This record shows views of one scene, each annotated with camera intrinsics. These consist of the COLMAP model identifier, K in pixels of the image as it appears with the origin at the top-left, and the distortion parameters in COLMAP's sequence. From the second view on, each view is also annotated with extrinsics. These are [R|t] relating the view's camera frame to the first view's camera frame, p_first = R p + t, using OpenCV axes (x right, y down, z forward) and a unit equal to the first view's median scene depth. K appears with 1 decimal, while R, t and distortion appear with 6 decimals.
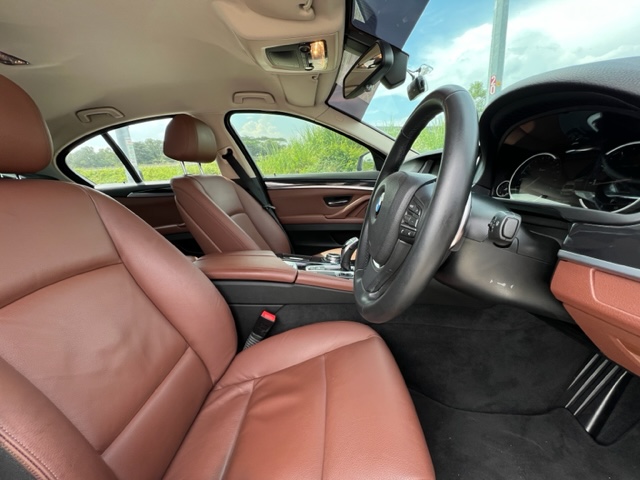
lens RADIAL K [[258.7, 0, 320.0], [0, 258.7, 240.0], [0, 0, 1]] dist [-0.001117, 0.000216]
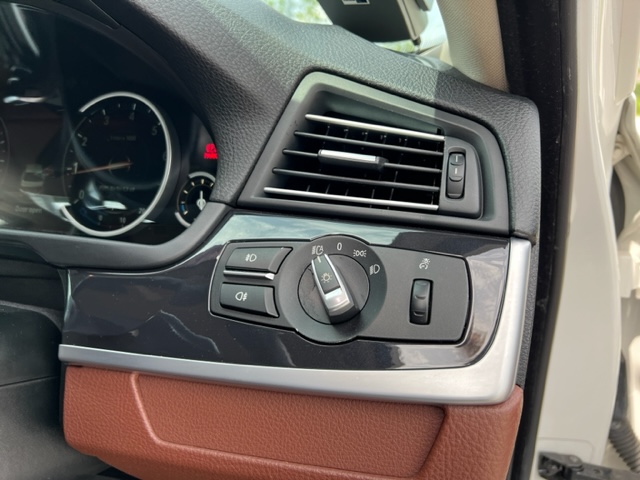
lens RADIAL K [[488.2, 0, 320.0], [0, 488.2, 240.0], [0, 0, 1]] dist [0.061804, -0.069932]
pose [[0.280244, -0.164345, 0.945756, 0.152550], [0.197763, 0.973985, 0.110650, -0.053402], [-0.939336, 0.156027, 0.305455, 0.161121]]
